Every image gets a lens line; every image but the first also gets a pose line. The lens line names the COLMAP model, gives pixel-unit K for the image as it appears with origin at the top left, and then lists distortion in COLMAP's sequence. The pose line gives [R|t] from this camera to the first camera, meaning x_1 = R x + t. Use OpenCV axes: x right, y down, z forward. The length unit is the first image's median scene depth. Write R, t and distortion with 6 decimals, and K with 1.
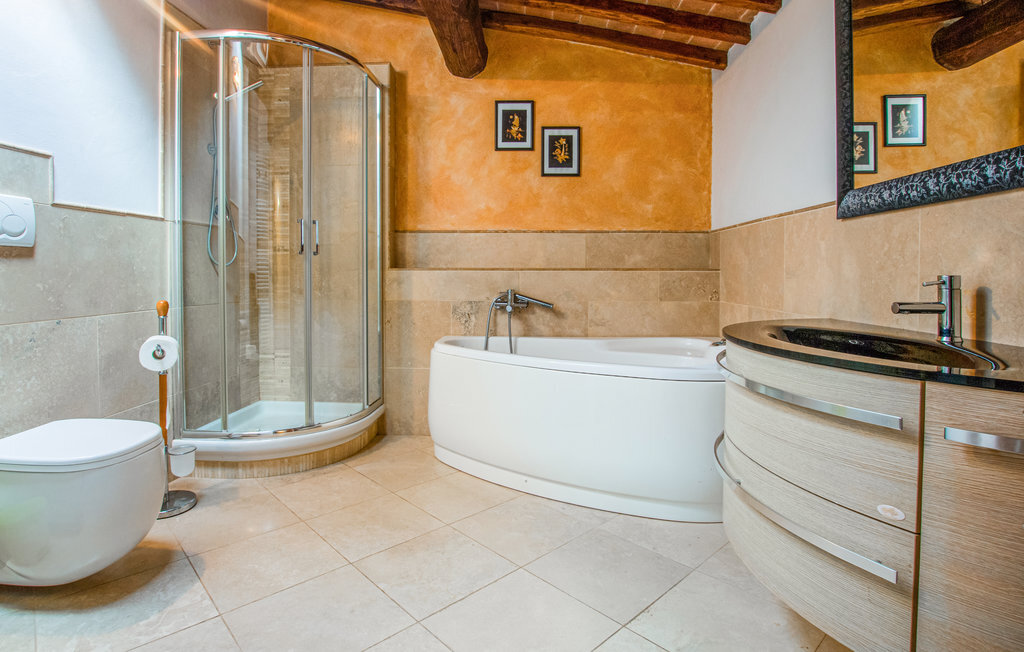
lens RADIAL K [[557.3, 0, 512.9], [0, 557.3, 284.7], [0, 0, 1]] dist [-0.025315, 0.002042]
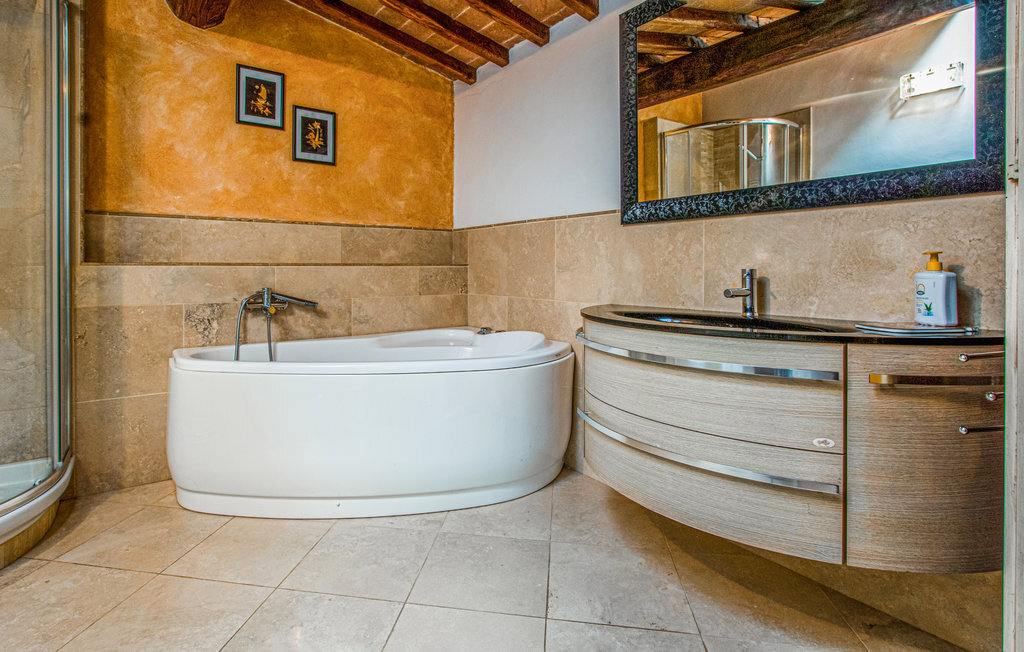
lens RADIAL K [[524.6, 0, 511.9], [0, 524.6, 271.7], [0, 0, 1]] dist [-0.002675, -0.000255]
pose [[0.783436, -0.007072, 0.621432, -0.205433], [0.016008, 0.999833, -0.008803, -0.002995], [-0.621266, 0.016844, 0.783419, 0.129682]]
